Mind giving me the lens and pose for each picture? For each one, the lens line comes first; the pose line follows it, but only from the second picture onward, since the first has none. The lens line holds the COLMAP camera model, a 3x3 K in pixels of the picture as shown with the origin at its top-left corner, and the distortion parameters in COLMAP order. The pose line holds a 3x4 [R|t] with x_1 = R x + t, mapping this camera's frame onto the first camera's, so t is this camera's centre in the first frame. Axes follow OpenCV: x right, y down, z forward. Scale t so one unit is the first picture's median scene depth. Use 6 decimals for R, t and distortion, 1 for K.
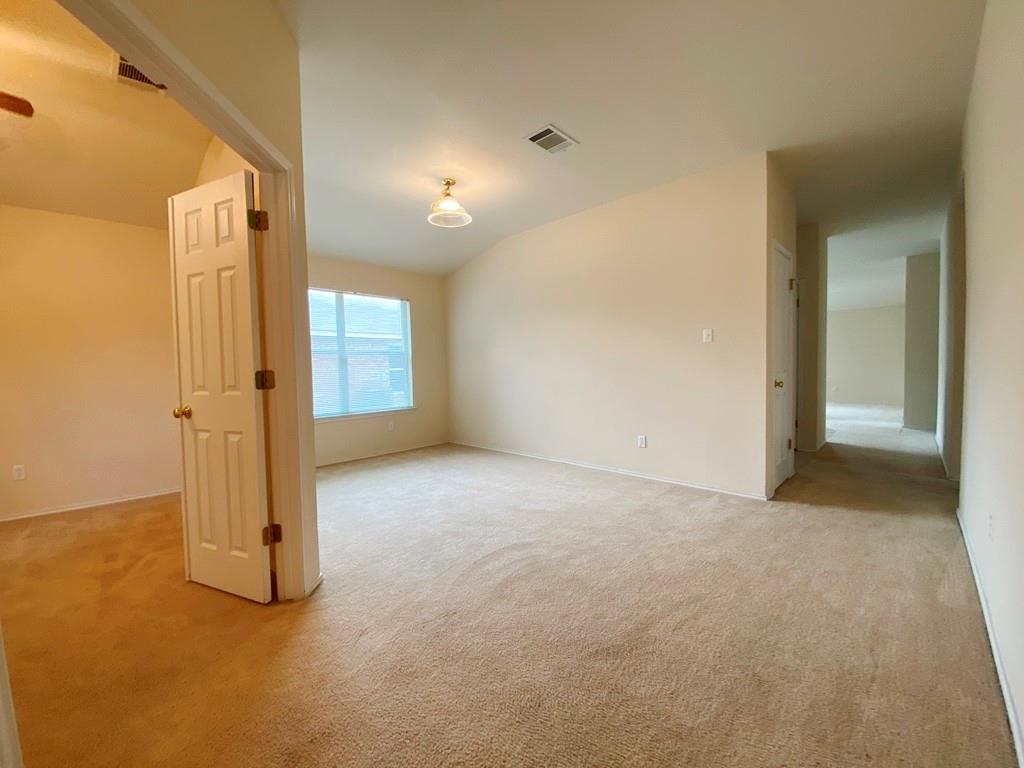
lens RADIAL K [[413.5, 0, 481.1], [0, 413.5, 385.0], [0, 0, 1]] dist [-0.004568, -0.007818]
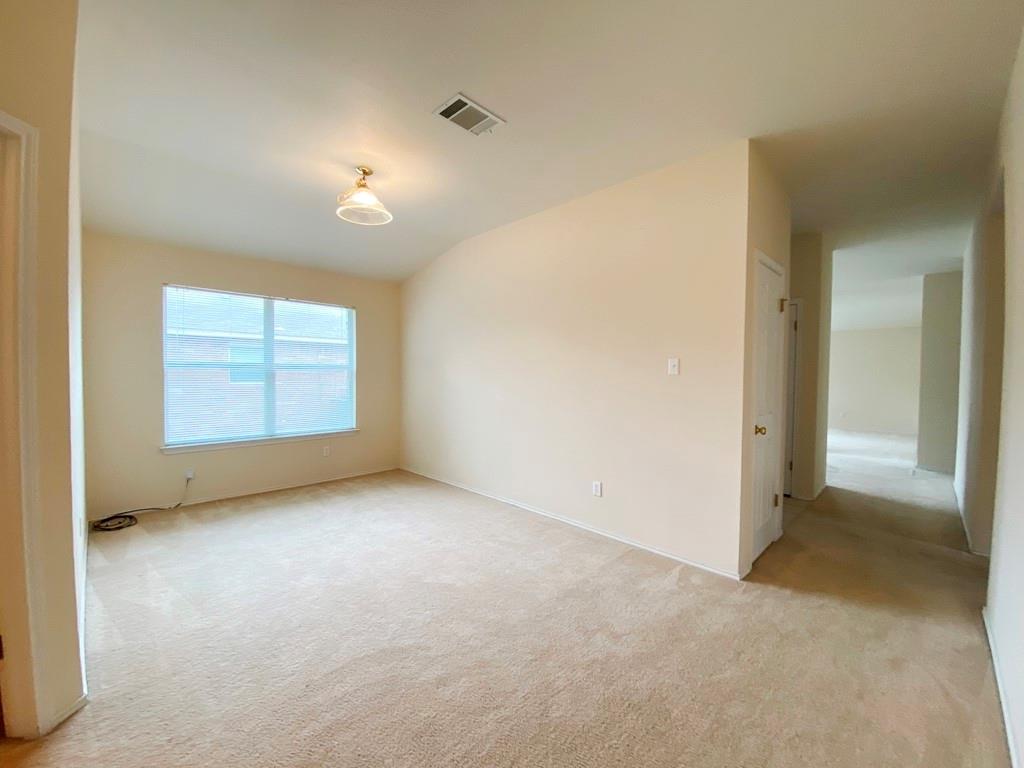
lens RADIAL K [[413.5, 0, 485.3], [0, 413.5, 383.4], [0, 0, 1]] dist [-0.004568, -0.007818]
pose [[0.999454, 0.031020, -0.011371, 0.187293], [-0.031187, 0.999405, -0.014766, -0.061931], [0.010906, 0.015113, 0.999826, 0.185319]]
